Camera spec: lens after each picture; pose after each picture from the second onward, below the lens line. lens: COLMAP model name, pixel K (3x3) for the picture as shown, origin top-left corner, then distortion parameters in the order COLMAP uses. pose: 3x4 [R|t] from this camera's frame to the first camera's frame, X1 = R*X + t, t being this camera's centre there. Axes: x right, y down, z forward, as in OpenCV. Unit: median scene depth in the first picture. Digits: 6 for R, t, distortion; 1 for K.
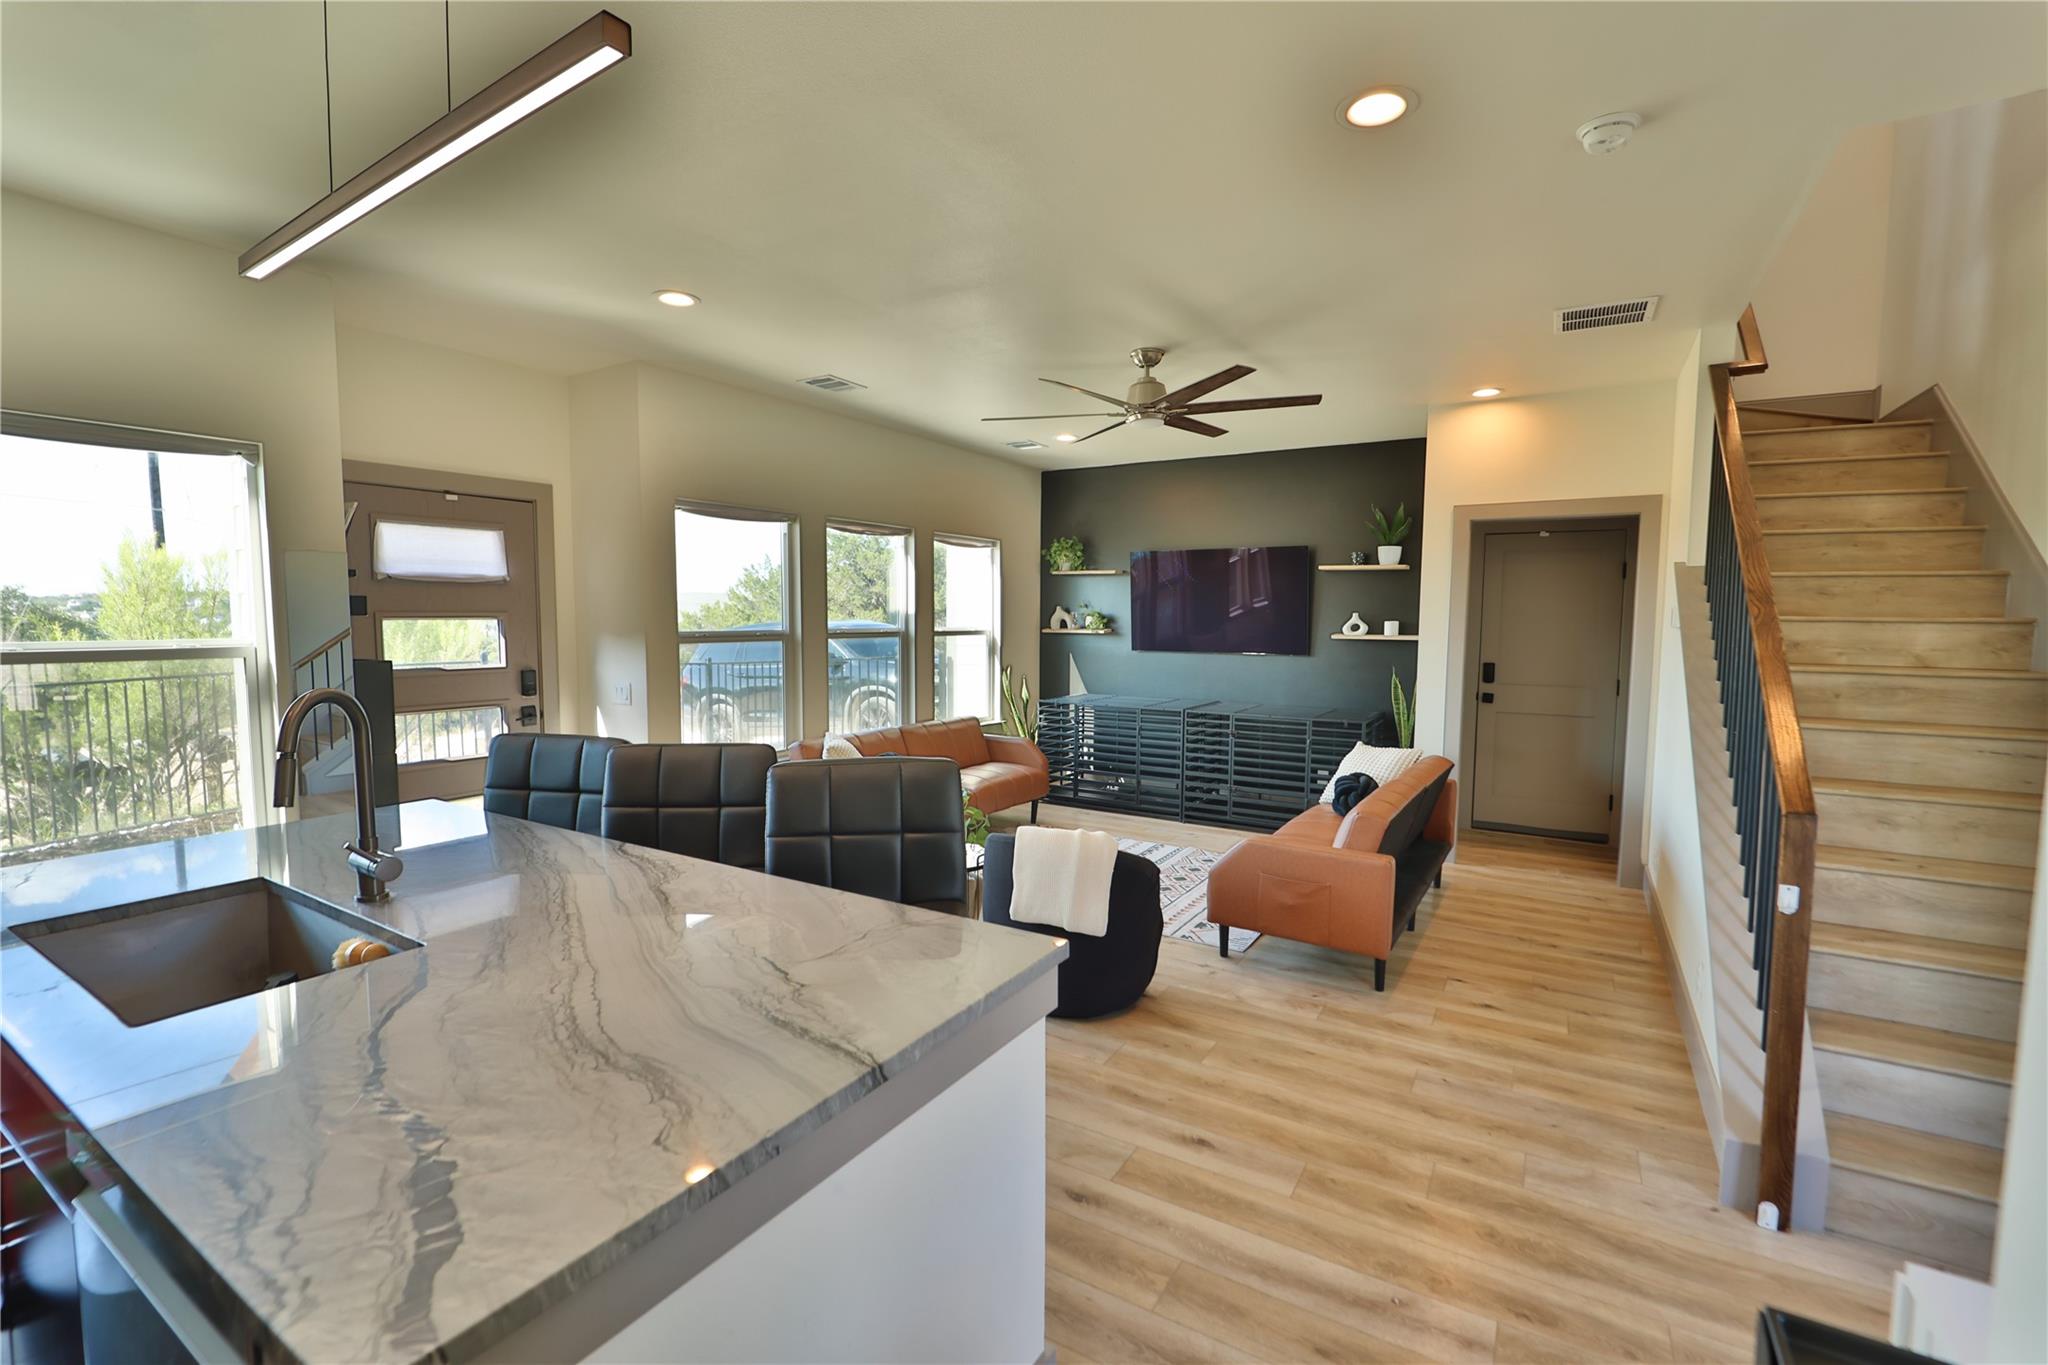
lens RADIAL K [[887.2, 0, 1021.6], [0, 887.2, 682.1], [0, 0, 1]] dist [-0.013565, -0.000344]
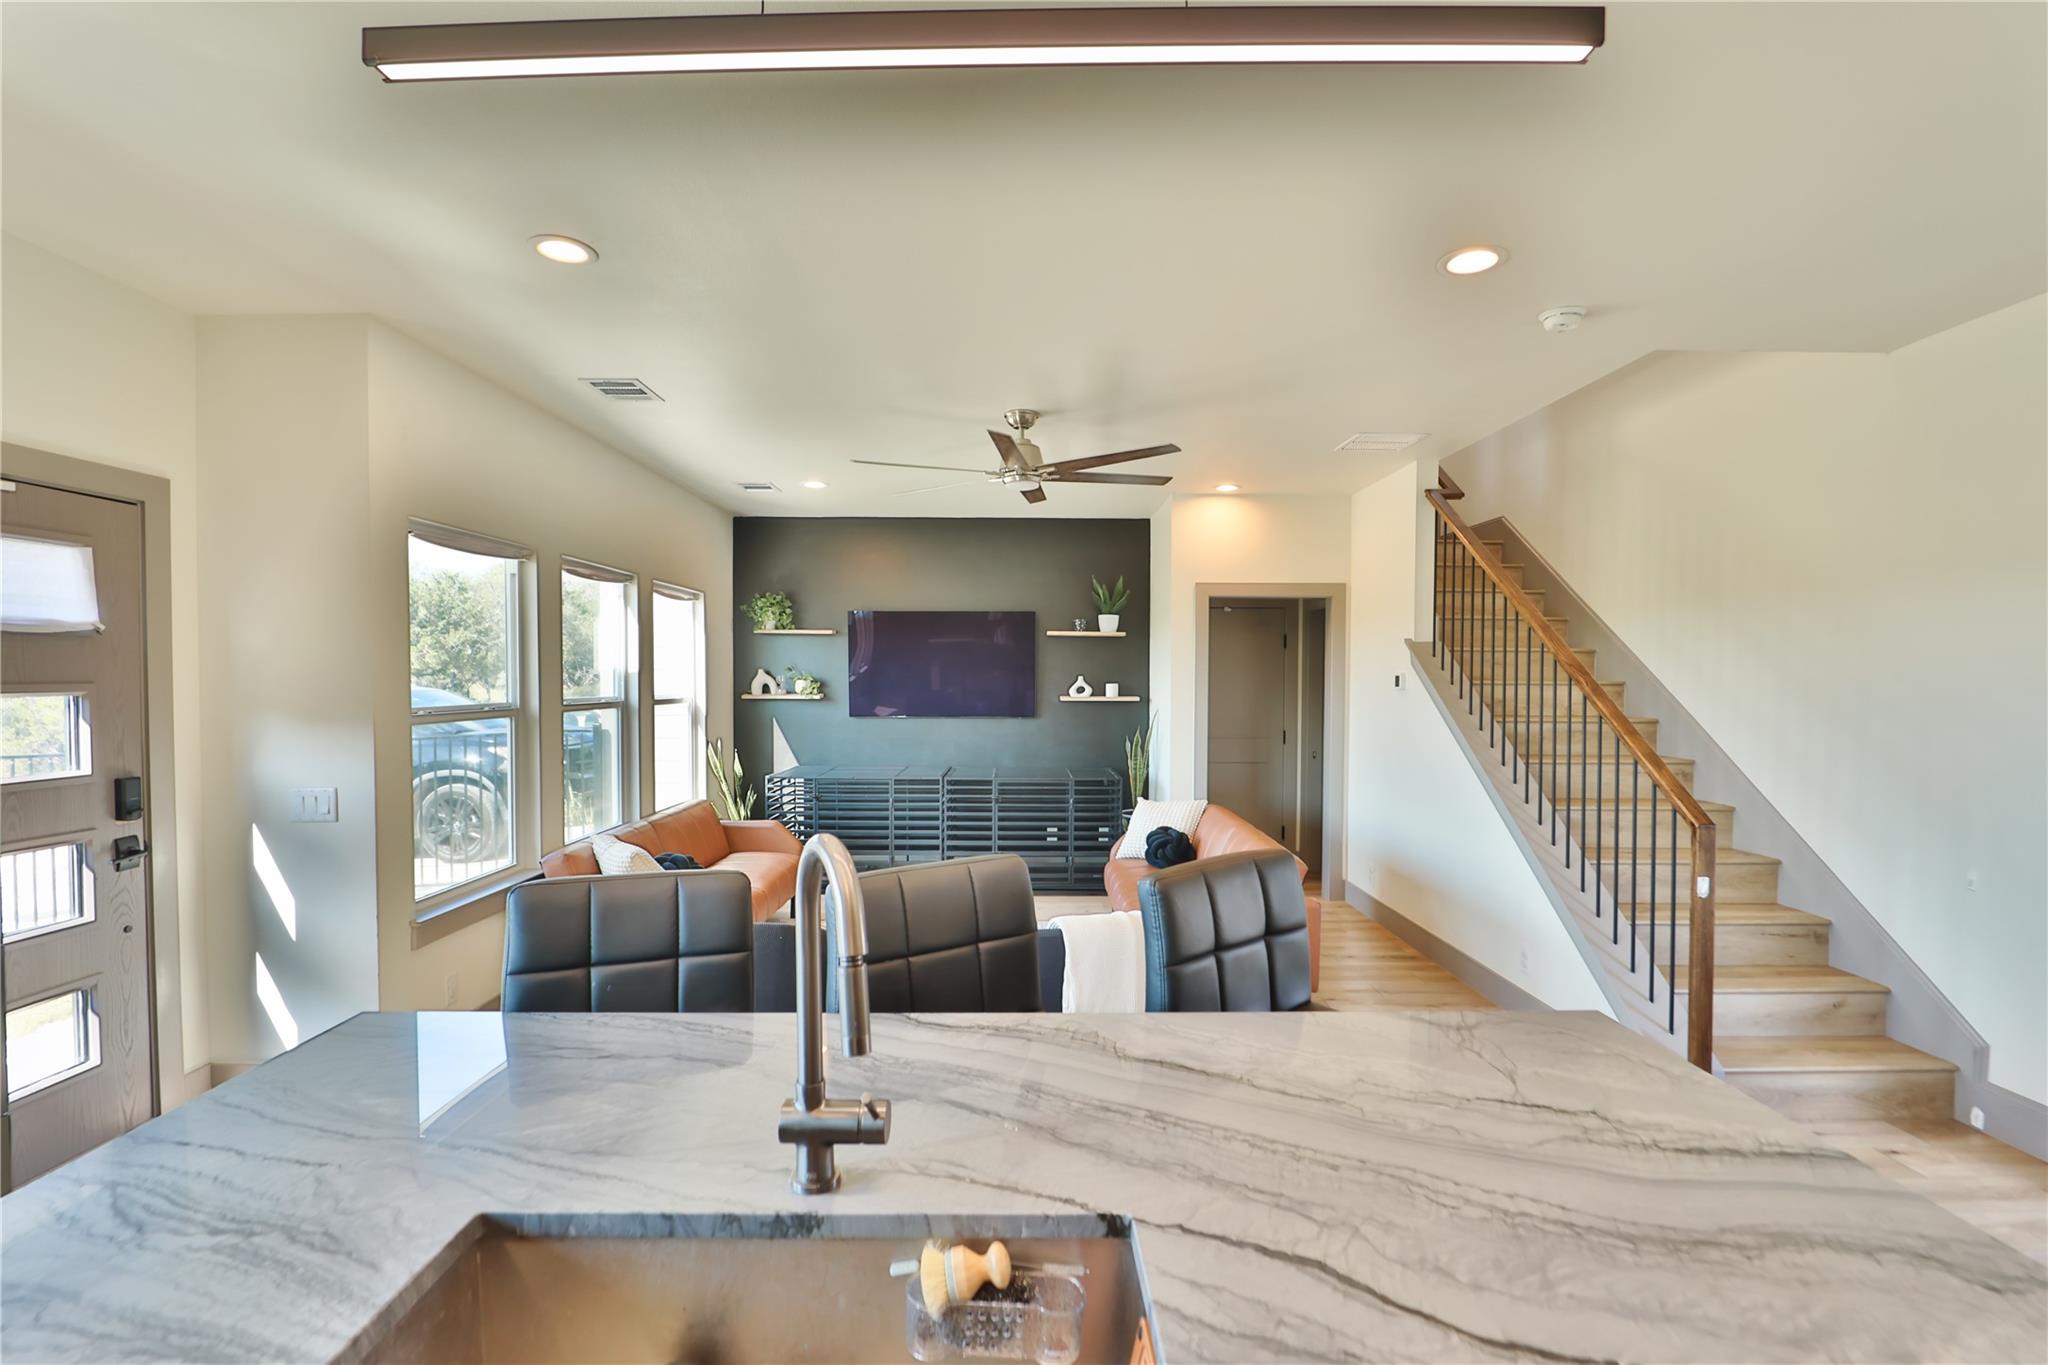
lens RADIAL K [[914.8, 0, 1022.6], [0, 914.8, 693.1], [0, 0, 1]] dist [-0.016886, -0.000639]
pose [[0.847966, -0.012817, 0.529895, -0.309410], [0.041250, 0.998271, -0.041864, -0.017268], [-0.528442, 0.057358, 0.847029, 0.127227]]
